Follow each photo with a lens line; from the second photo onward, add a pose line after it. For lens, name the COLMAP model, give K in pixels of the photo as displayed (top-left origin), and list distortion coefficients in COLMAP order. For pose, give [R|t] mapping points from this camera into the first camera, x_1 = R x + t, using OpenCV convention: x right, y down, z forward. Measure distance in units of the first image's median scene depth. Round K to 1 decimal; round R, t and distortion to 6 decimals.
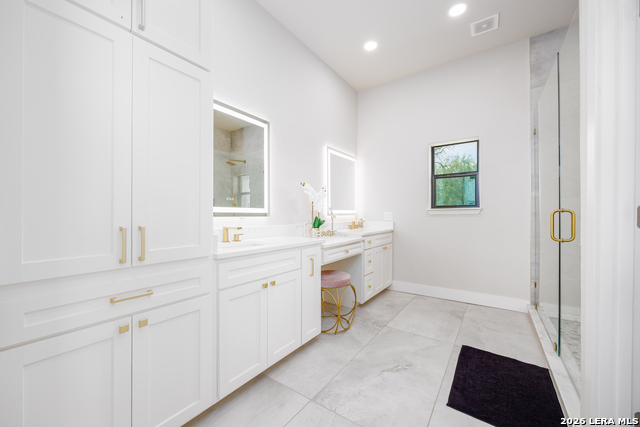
lens RADIAL K [[252.0, 0, 322.0], [0, 252.0, 215.0], [0, 0, 1]] dist [0.002696, 0.000320]
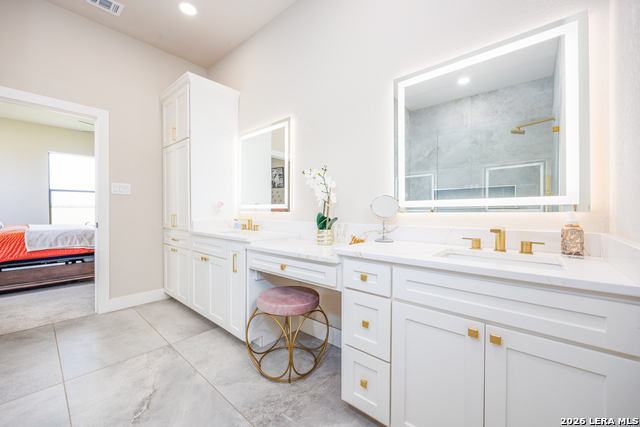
lens RADIAL K [[252.0, 0, 319.5], [0, 252.0, 212.7], [0, 0, 1]] dist [0.002696, 0.000320]
pose [[-0.116577, 0.009717, -0.993134, 0.903898], [-0.001093, 0.999950, 0.009912, -0.001463], [0.993181, 0.002241, -0.116560, 1.454108]]
